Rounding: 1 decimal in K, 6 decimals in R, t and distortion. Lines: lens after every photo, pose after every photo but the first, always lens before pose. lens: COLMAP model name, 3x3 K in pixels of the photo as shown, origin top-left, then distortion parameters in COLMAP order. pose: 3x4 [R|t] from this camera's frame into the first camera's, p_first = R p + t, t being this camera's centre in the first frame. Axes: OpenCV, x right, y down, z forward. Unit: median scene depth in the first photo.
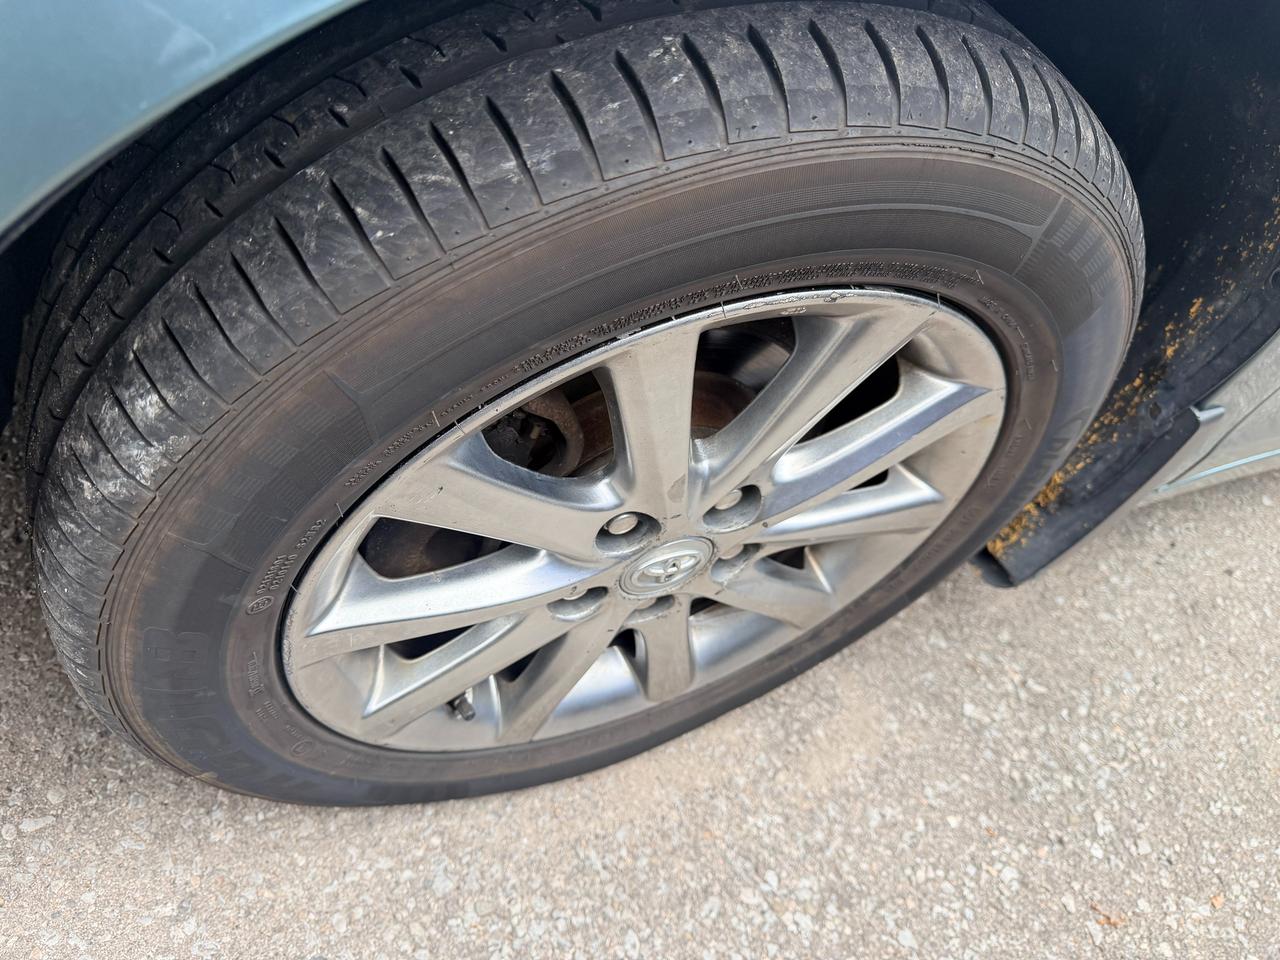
lens RADIAL K [[909.6, 0, 641.3], [0, 909.6, 480.0], [0, 0, 1]] dist [0.009632, -0.012209]
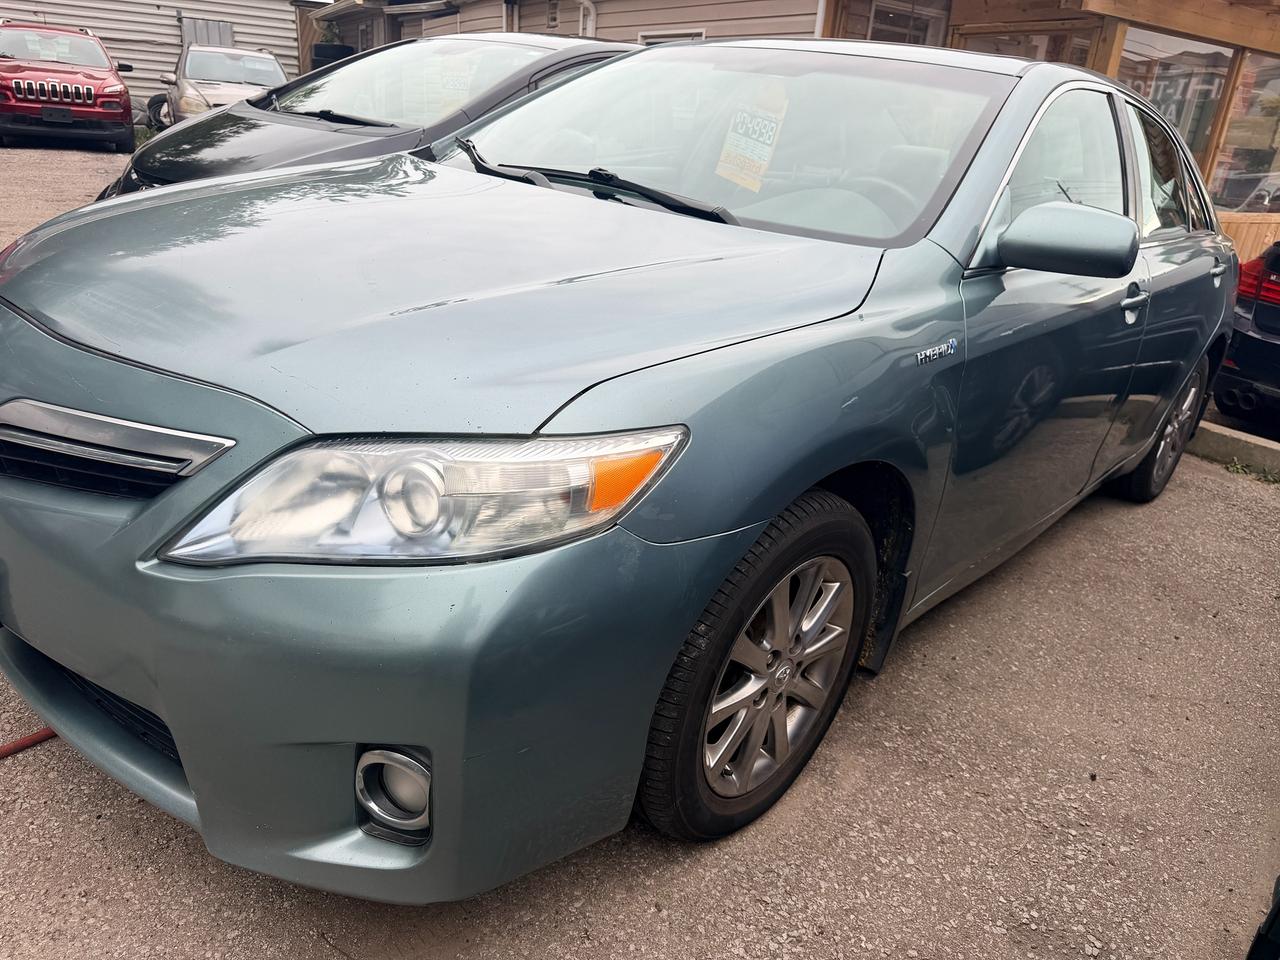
lens RADIAL K [[909.6, 0, 639.6], [0, 909.6, 481.0], [0, 0, 1]] dist [0.009632, -0.012209]
pose [[0.894129, -0.276092, 0.352572, -0.889699], [0.397886, 0.851069, -0.342590, 0.277918], [-0.205477, 0.446603, 0.870819, -1.210514]]
